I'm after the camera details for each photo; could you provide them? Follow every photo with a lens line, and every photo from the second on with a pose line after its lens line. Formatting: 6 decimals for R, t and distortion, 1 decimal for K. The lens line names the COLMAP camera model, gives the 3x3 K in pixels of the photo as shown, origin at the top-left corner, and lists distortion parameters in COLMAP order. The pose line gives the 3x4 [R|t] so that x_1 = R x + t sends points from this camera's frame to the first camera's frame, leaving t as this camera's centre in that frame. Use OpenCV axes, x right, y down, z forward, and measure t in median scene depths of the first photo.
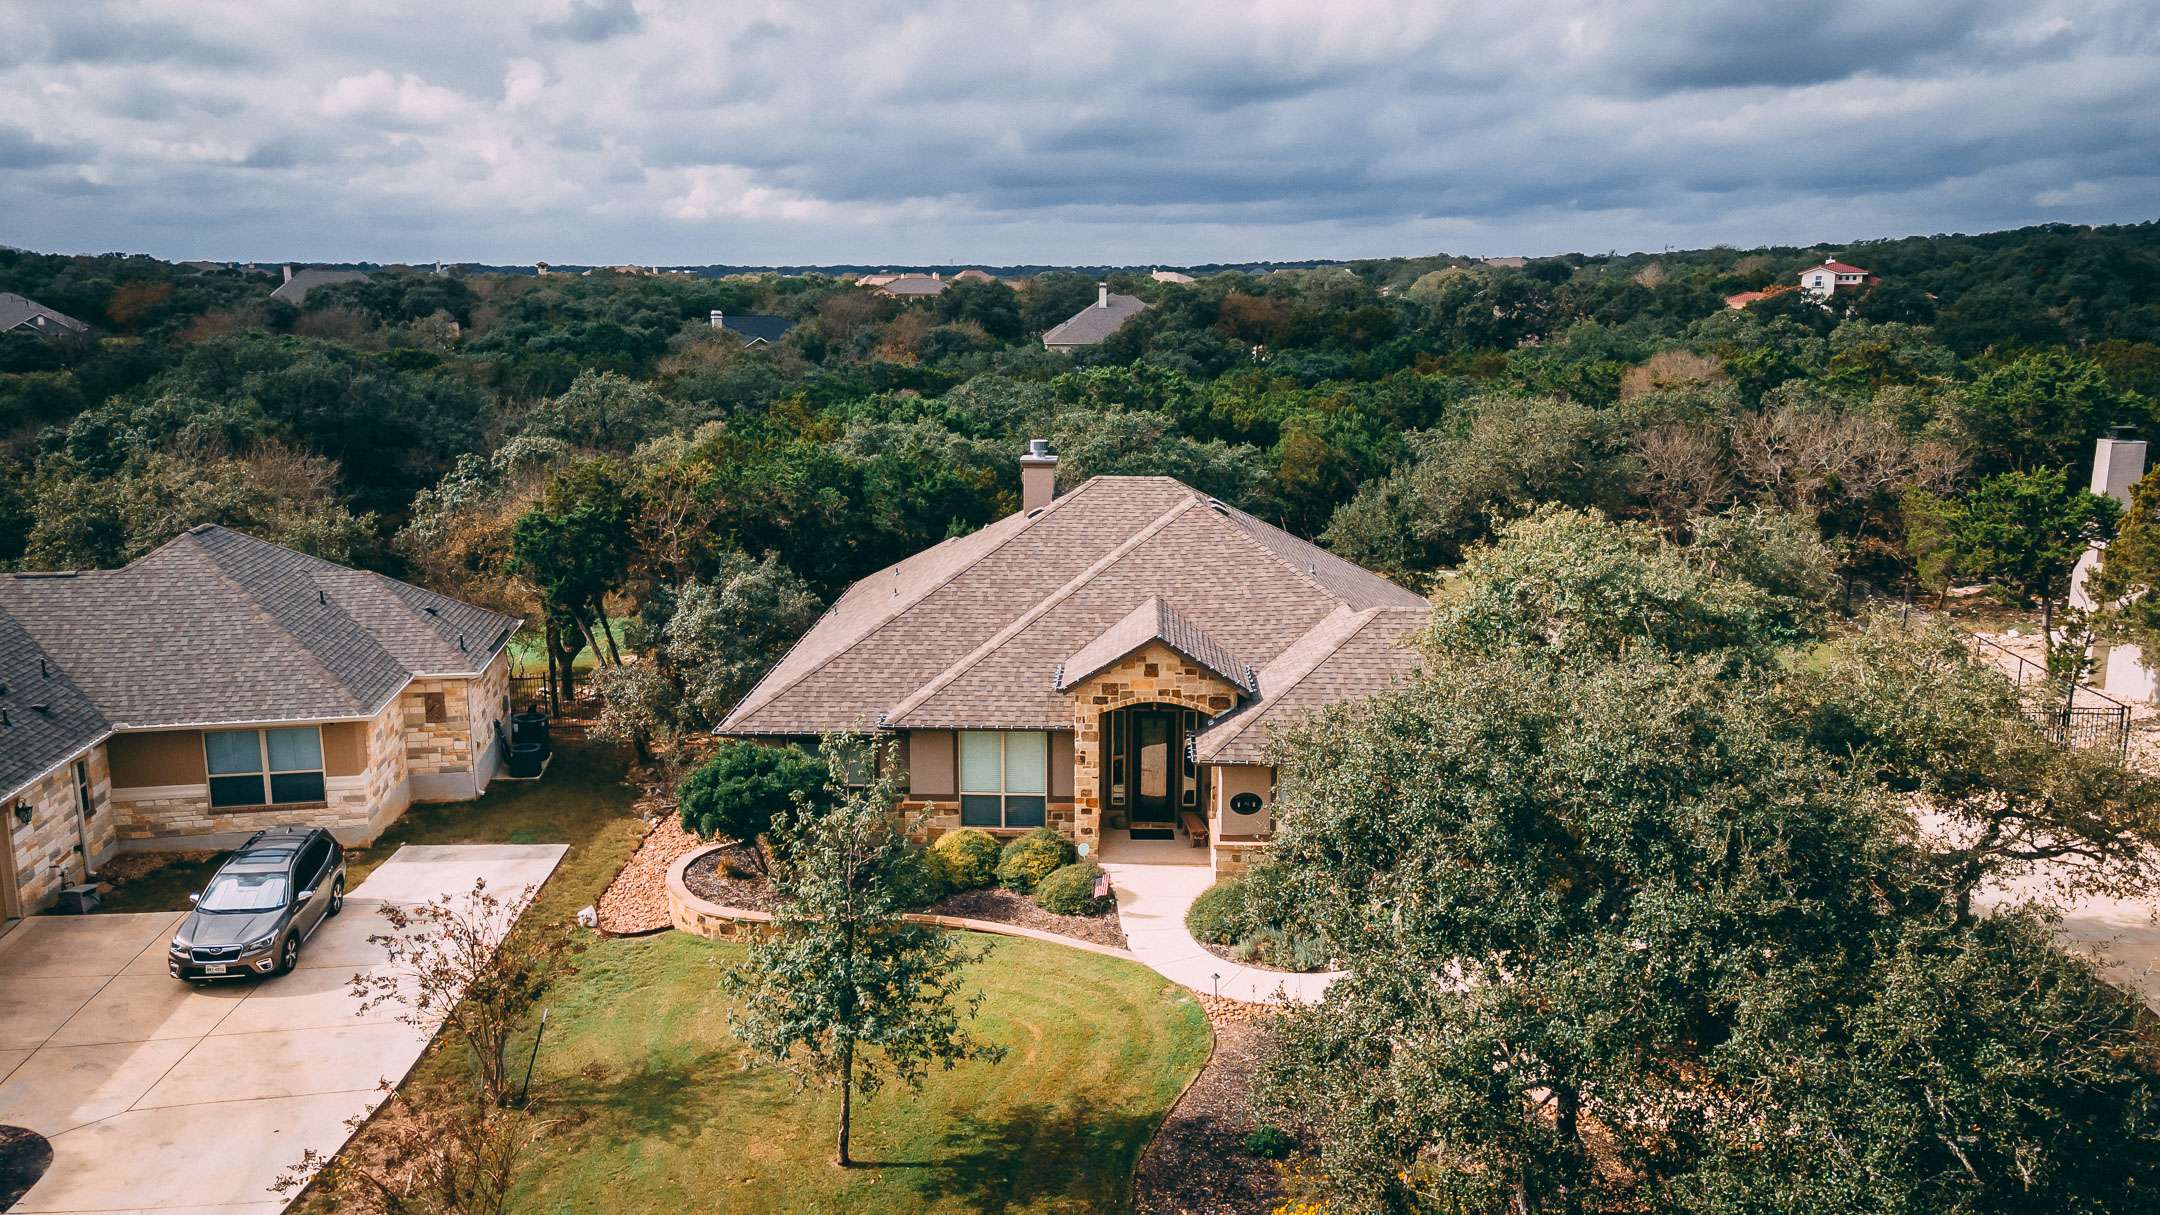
lens RADIAL K [[1552.5, 0, 1080.0], [0, 1552.5, 607.5], [0, 0, 1]] dist [0.025575, 0.068519]
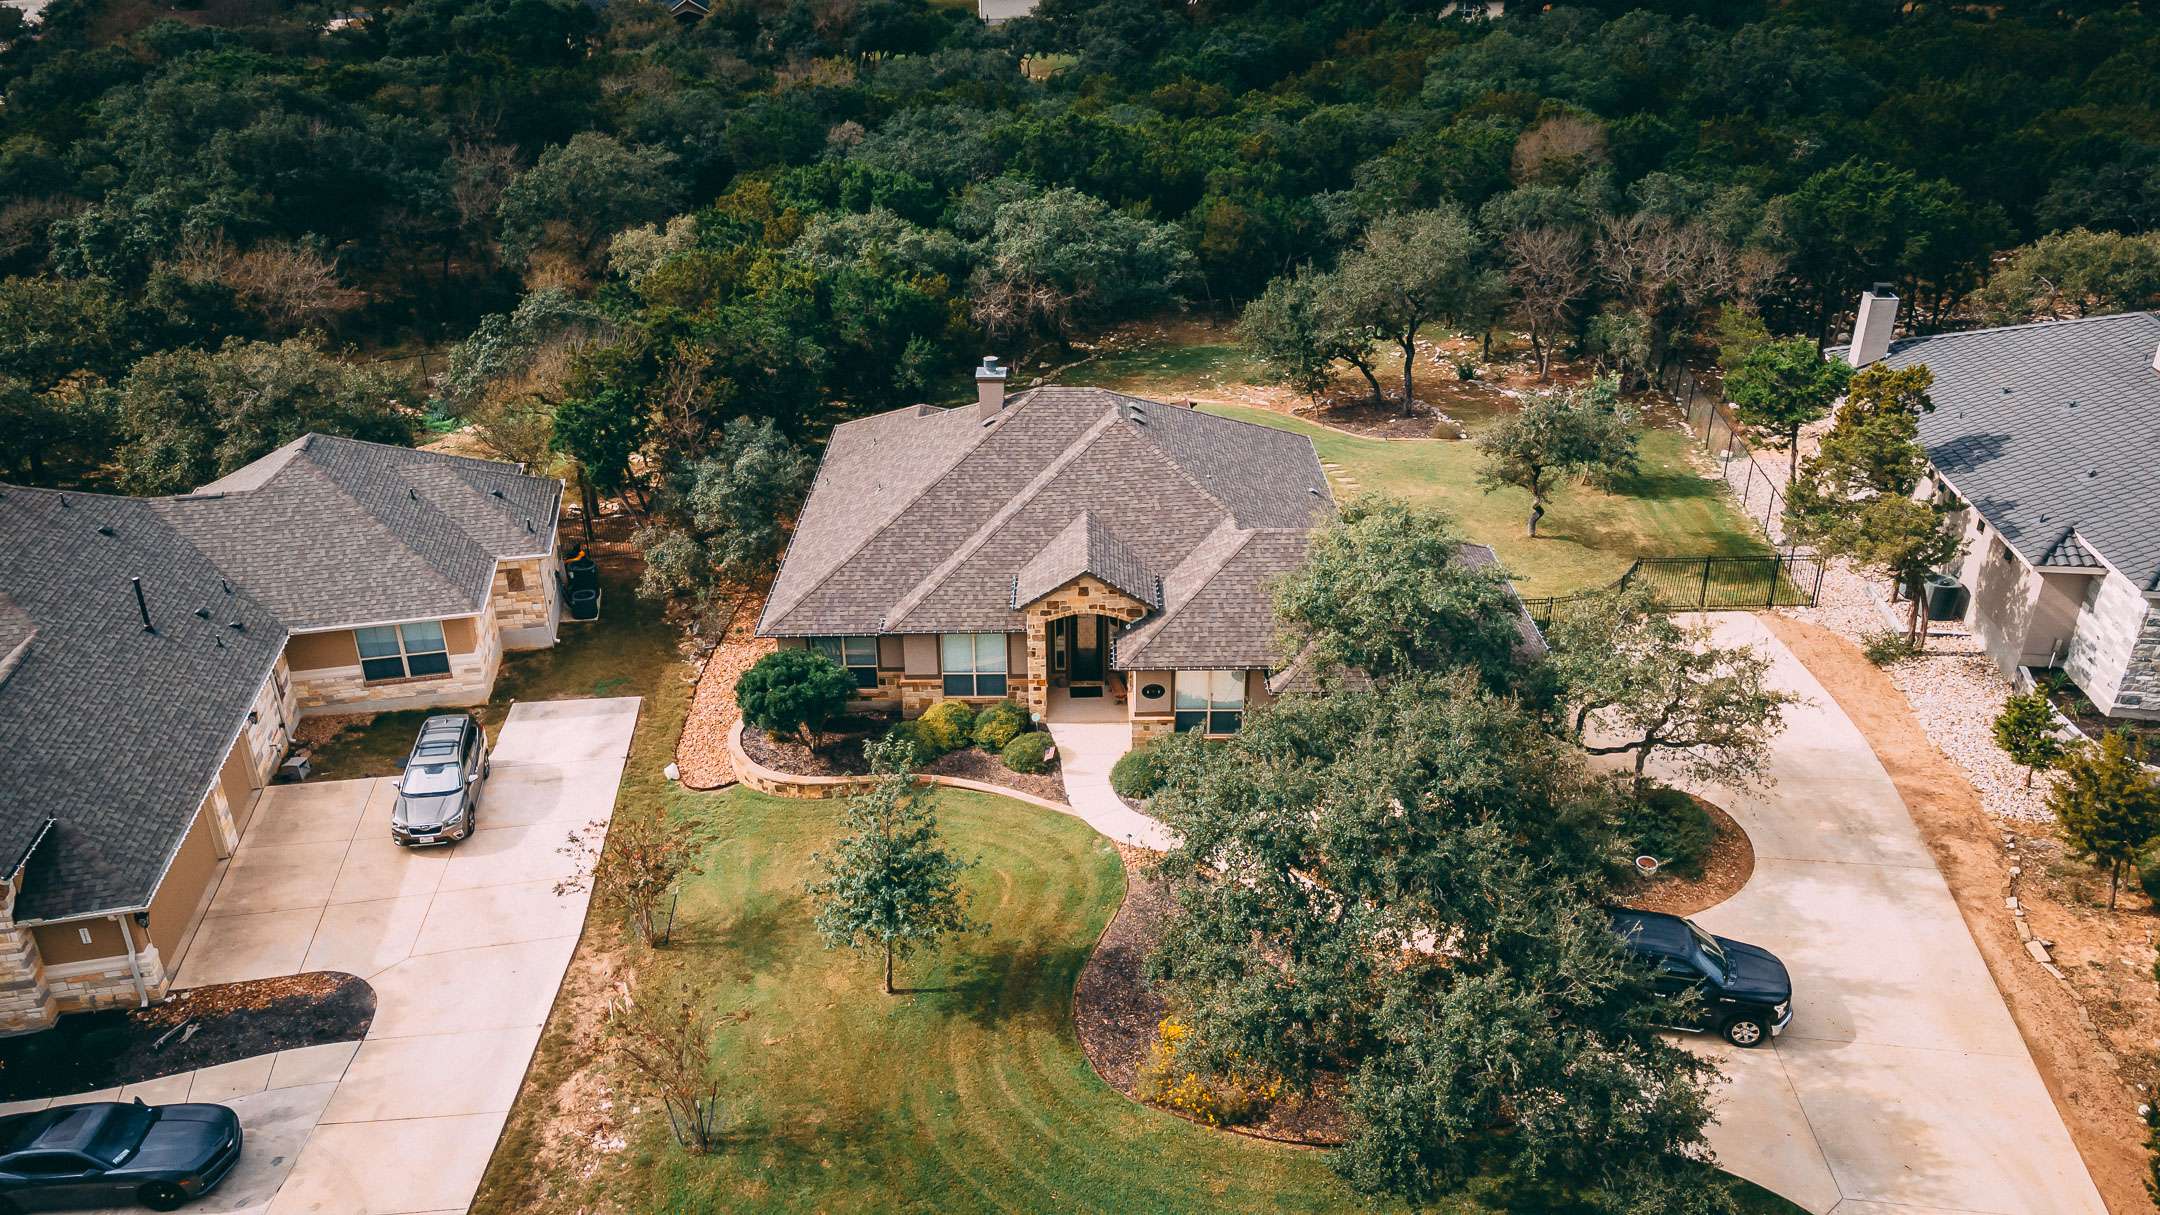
lens RADIAL K [[1514.4, 0, 1080.0], [0, 1514.4, 607.5], [0, 0, 1]] dist [0.055715, 0.000687]
pose [[0.999124, -0.025055, 0.033515, -0.001066], [0.016031, 0.969003, 0.246527, -0.261958], [-0.038653, -0.245774, 0.968556, -0.263417]]
